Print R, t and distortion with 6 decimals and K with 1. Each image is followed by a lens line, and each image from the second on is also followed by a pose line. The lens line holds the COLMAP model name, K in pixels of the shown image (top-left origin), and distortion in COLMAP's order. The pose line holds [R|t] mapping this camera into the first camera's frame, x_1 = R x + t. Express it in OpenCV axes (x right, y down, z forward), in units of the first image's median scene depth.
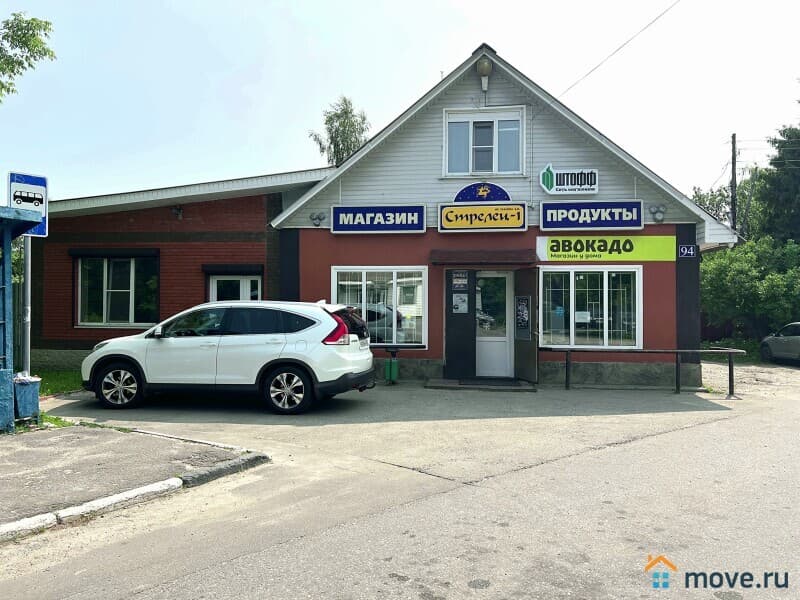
lens RADIAL K [[613.1, 0, 397.7], [0, 613.1, 300.9], [0, 0, 1]] dist [0.001246, -0.016433]
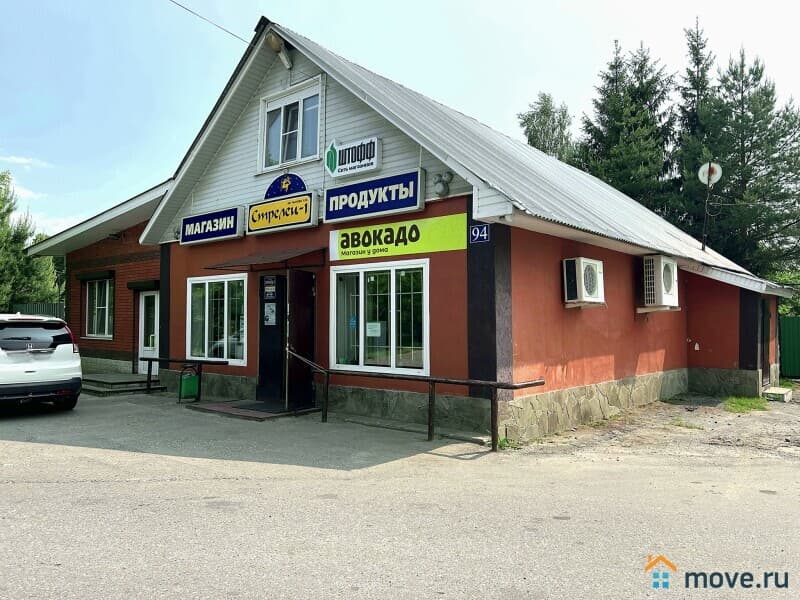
lens RADIAL K [[613.1, 0, 399.8], [0, 613.1, 299.9], [0, 0, 1]] dist [0.001246, -0.016433]
pose [[0.843930, -0.023459, -0.535941, 0.744018], [0.009480, 0.999540, -0.028822, 0.010946], [0.536370, 0.019243, 0.843763, 0.366463]]
